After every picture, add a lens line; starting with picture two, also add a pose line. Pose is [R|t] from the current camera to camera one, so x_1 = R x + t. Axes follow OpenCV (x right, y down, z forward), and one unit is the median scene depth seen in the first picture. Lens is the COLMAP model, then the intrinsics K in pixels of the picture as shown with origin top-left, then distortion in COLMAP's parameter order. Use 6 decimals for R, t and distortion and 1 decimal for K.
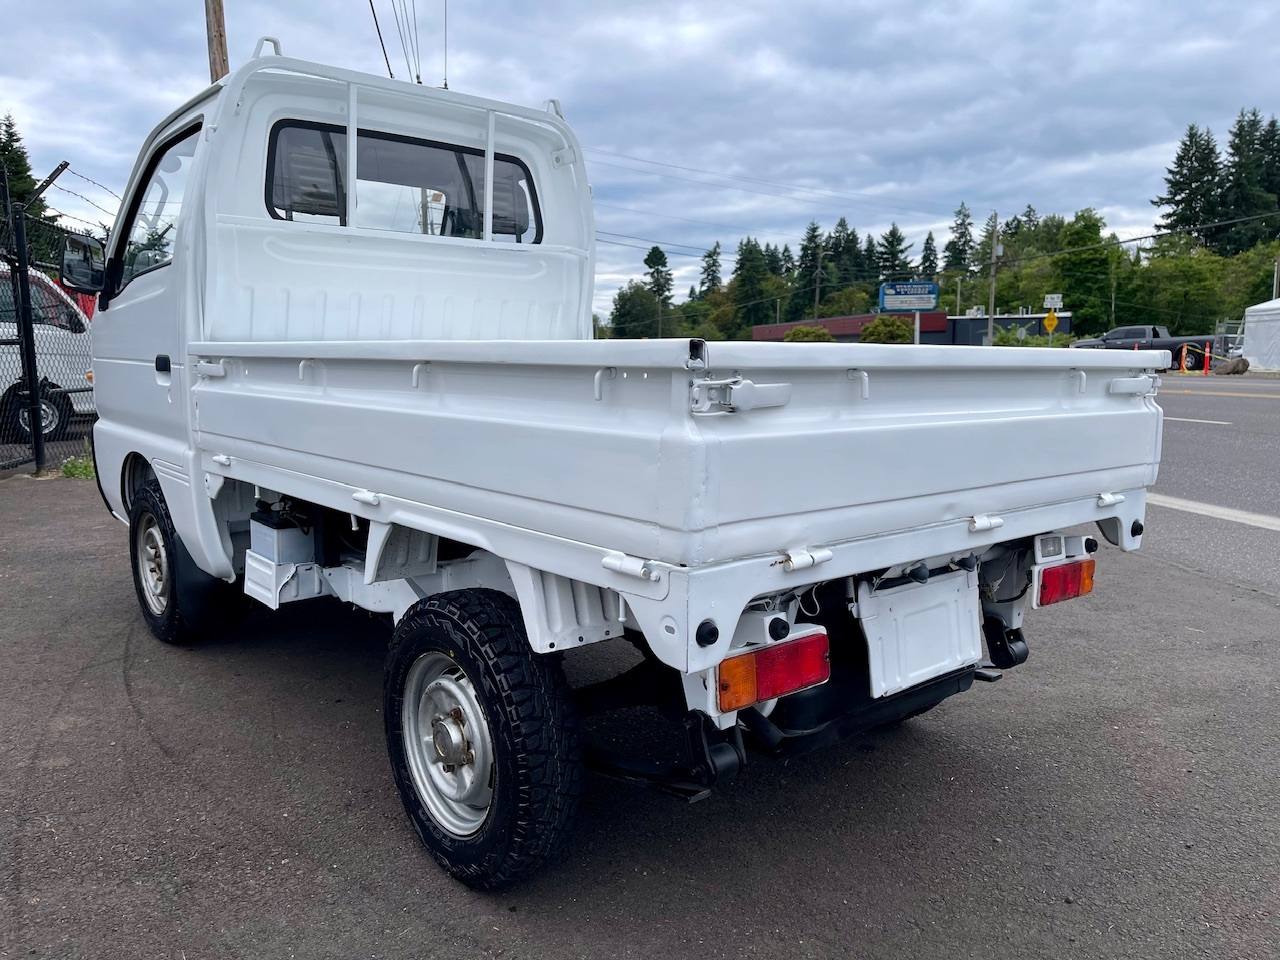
lens RADIAL K [[962.4, 0, 642.3], [0, 962.4, 483.2], [0, 0, 1]] dist [0.081455, -0.108846]
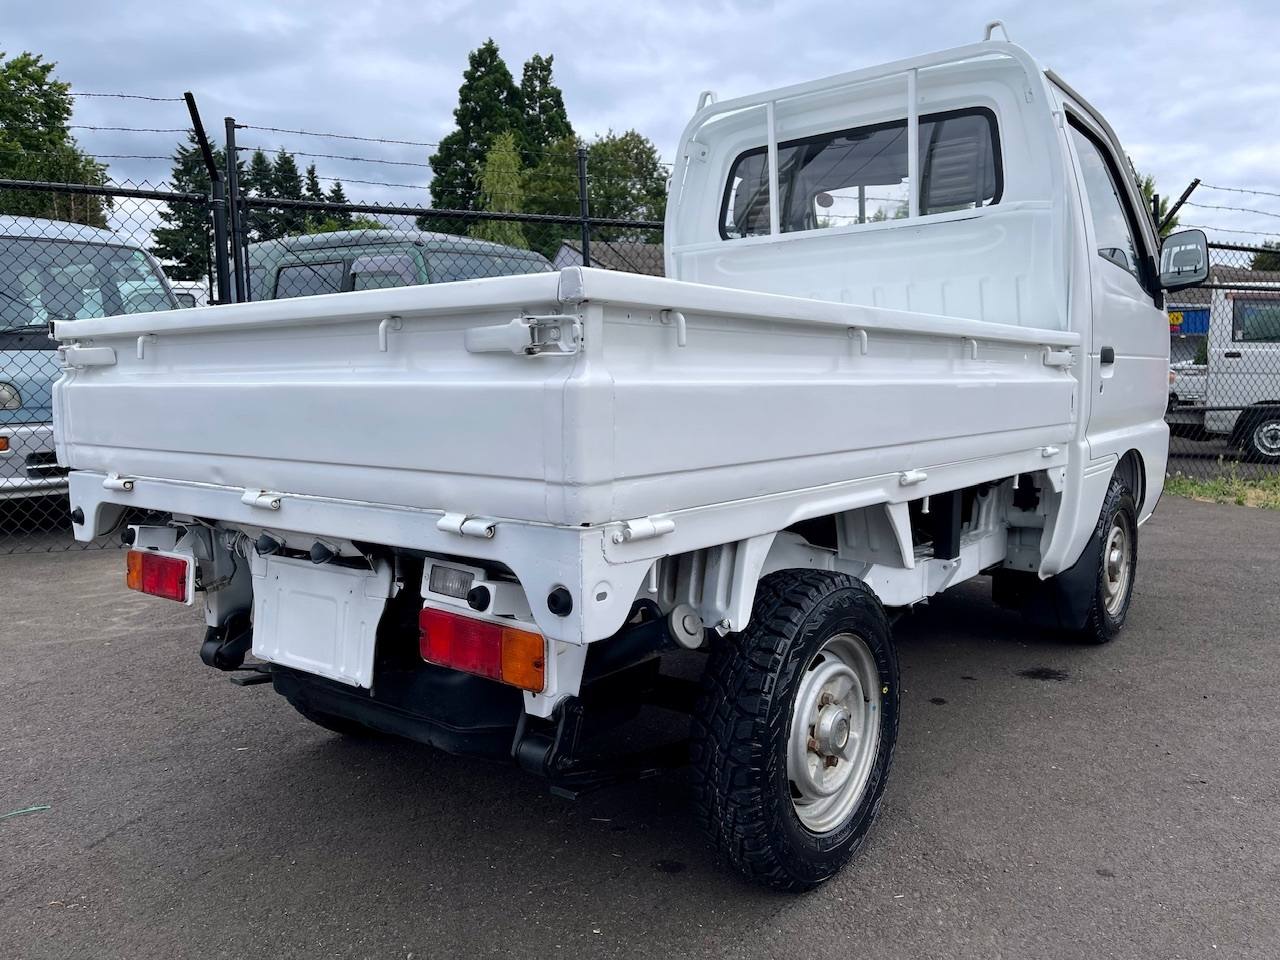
lens RADIAL K [[970.3, 0, 653.7], [0, 970.3, 485.8], [0, 0, 1]] dist [0.076357, -0.107749]
pose [[0.198947, 0.090513, -0.975821, 0.777948], [-0.119135, 0.990575, 0.067592, -0.045246], [0.972742, 0.102807, 0.207855, 0.691804]]
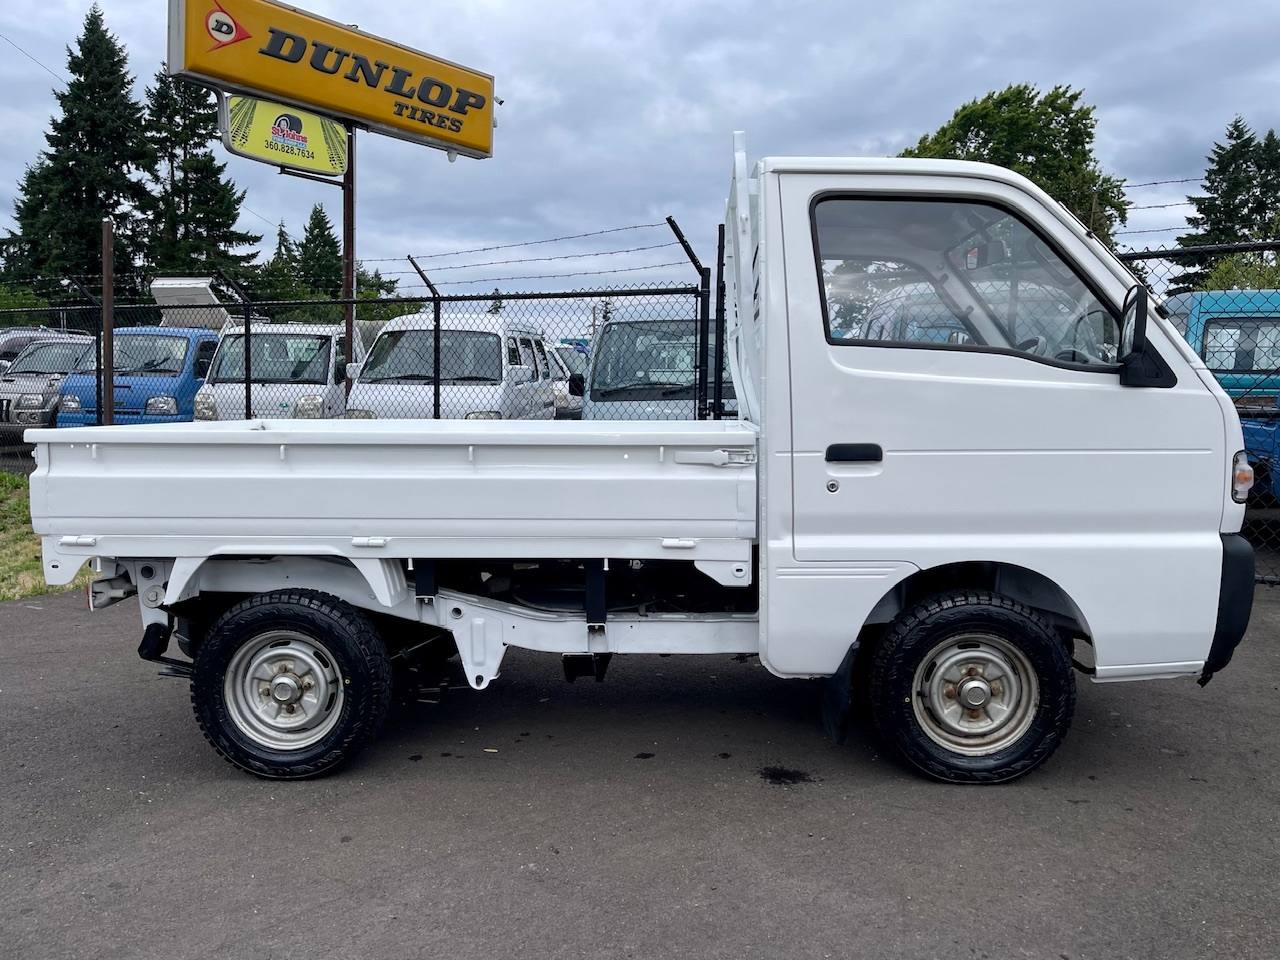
lens RADIAL K [[999.8, 0, 649.9], [0, 999.8, 494.7], [0, 0, 1]] dist [0.090175, -0.121181]
pose [[-0.679441, 0.059398, -0.731322, 0.704162], [-0.102840, 0.979170, 0.175073, -0.270799], [0.726487, 0.194161, -0.659180, 1.822856]]
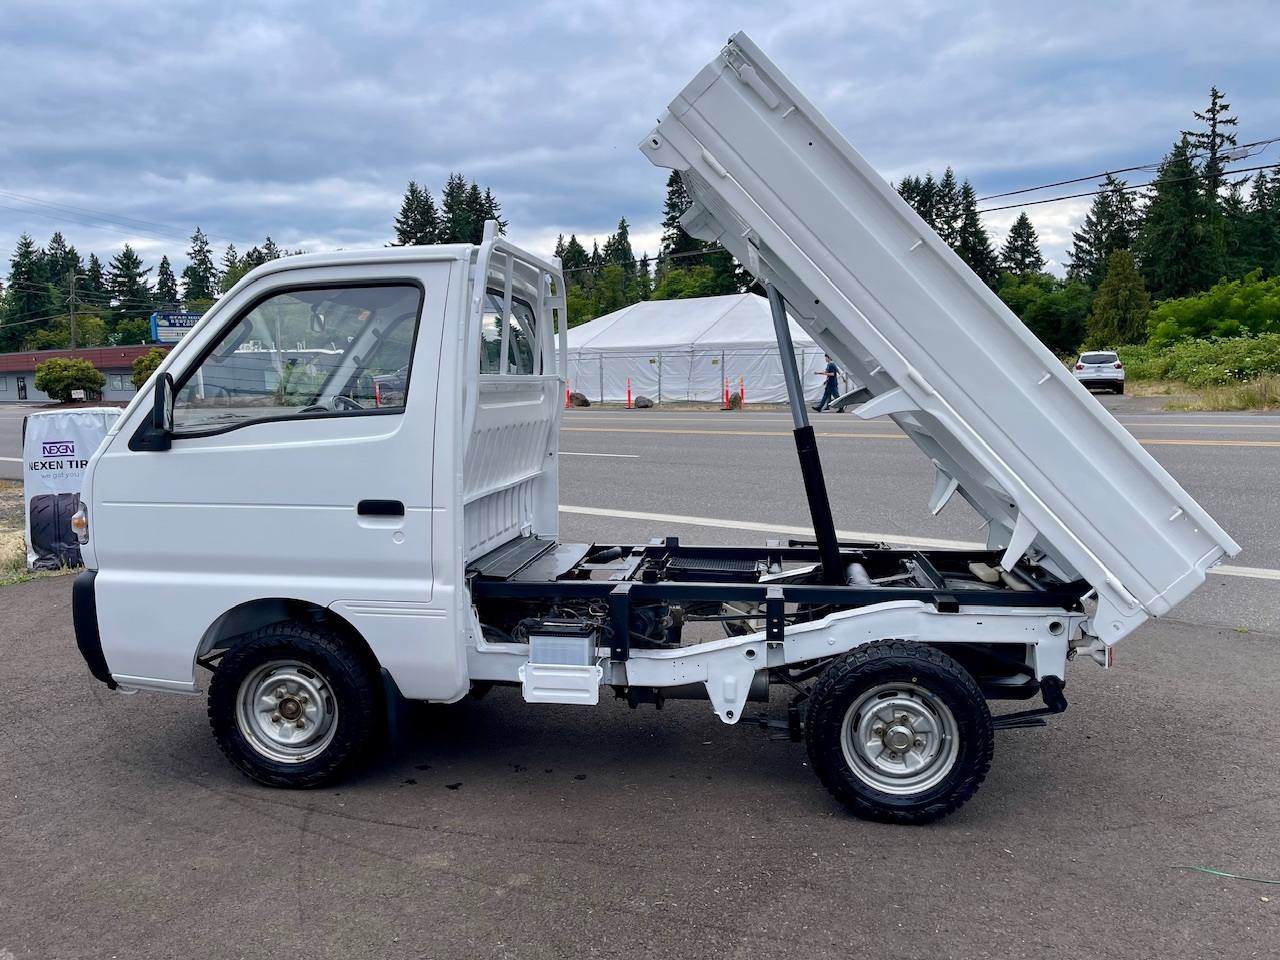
lens RADIAL K [[964.6, 0, 643.9], [0, 964.6, 467.0], [0, 0, 1]] dist [0.079369, -0.104582]
pose [[0.748312, -0.071769, 0.659453, -0.975072], [0.102941, 0.994651, -0.008563, -0.129430], [-0.655310, 0.074293, 0.751697, 0.028141]]
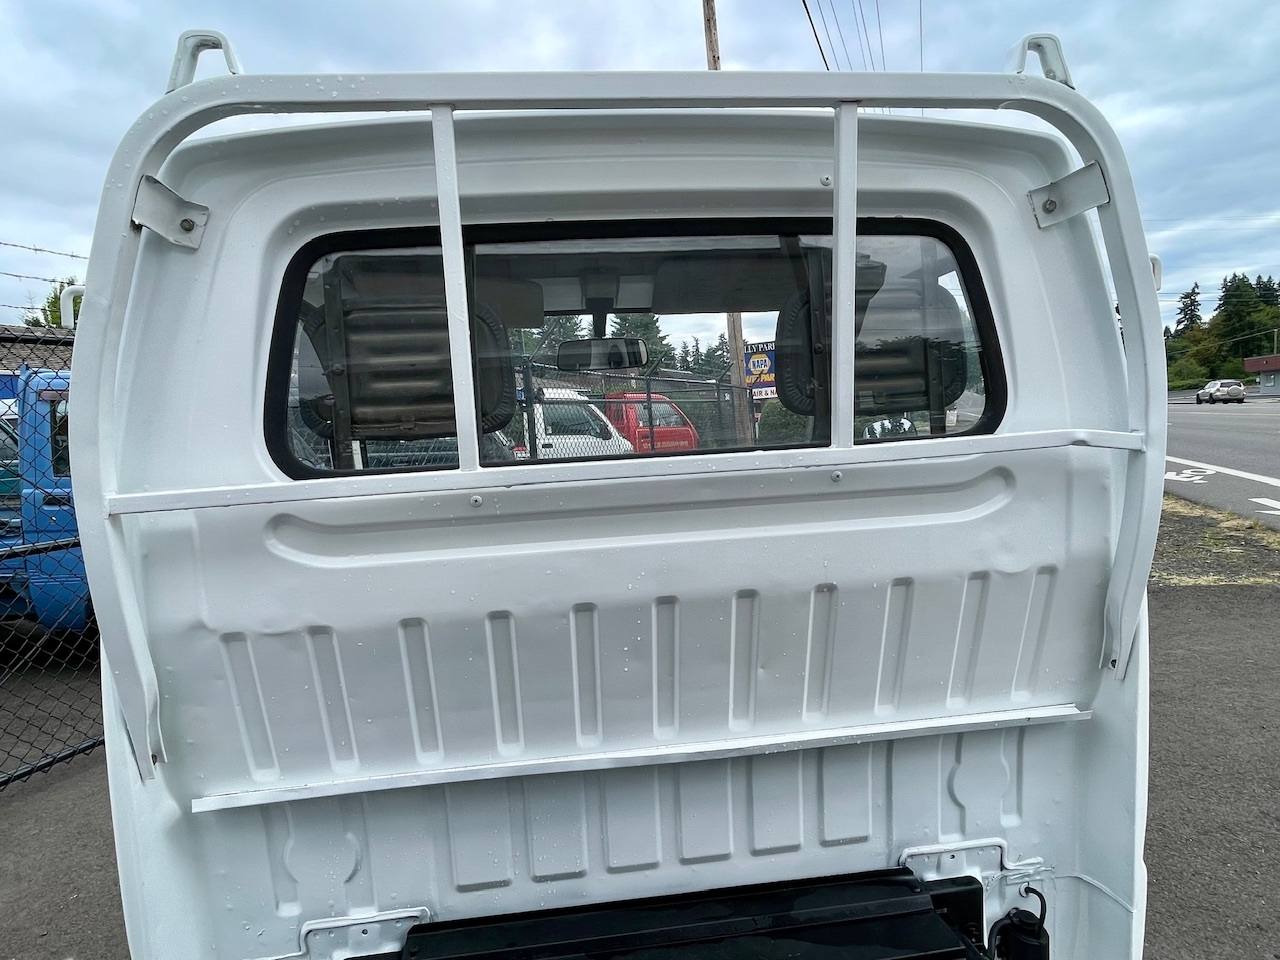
lens RADIAL K [[716.9, 0, 628.0], [0, 716.9, 488.3], [0, 0, 1]] dist [0.001082, 0.000954]
pose [[0.829361, 0.001437, -0.558711, -0.080311], [-0.013925, 0.999739, -0.018100, -0.258004], [0.558539, 0.022792, 0.829165, 0.811877]]
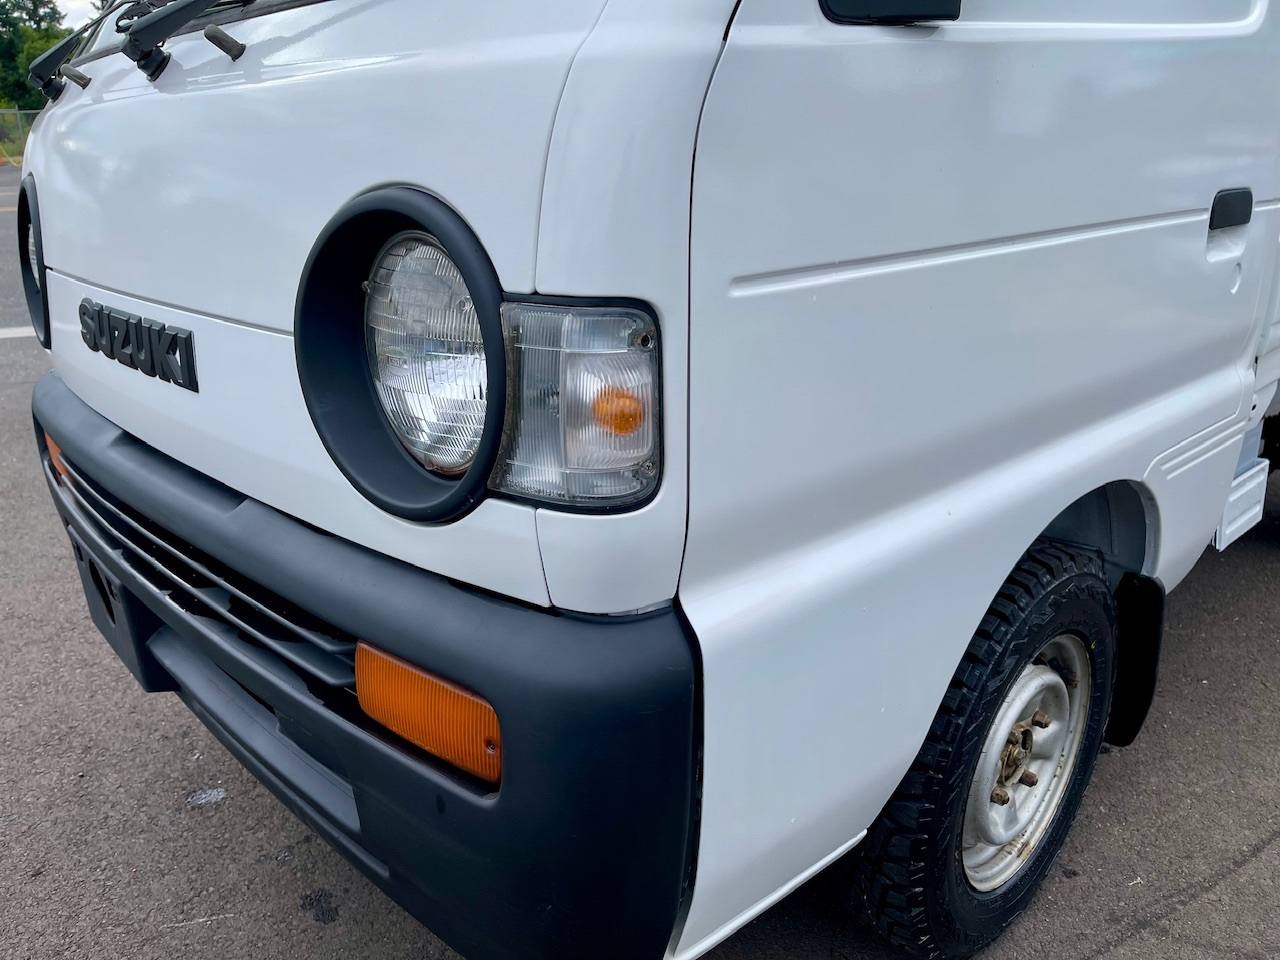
lens RADIAL K [[963.9, 0, 648.7], [0, 963.9, 479.4], [0, 0, 1]] dist [0.082414, -0.106341]
pose [[-0.049218, -0.330793, 0.942419, -0.932536], [0.150302, 0.930365, 0.334412, -0.196405], [-0.987414, 0.158106, 0.003928, 1.282858]]
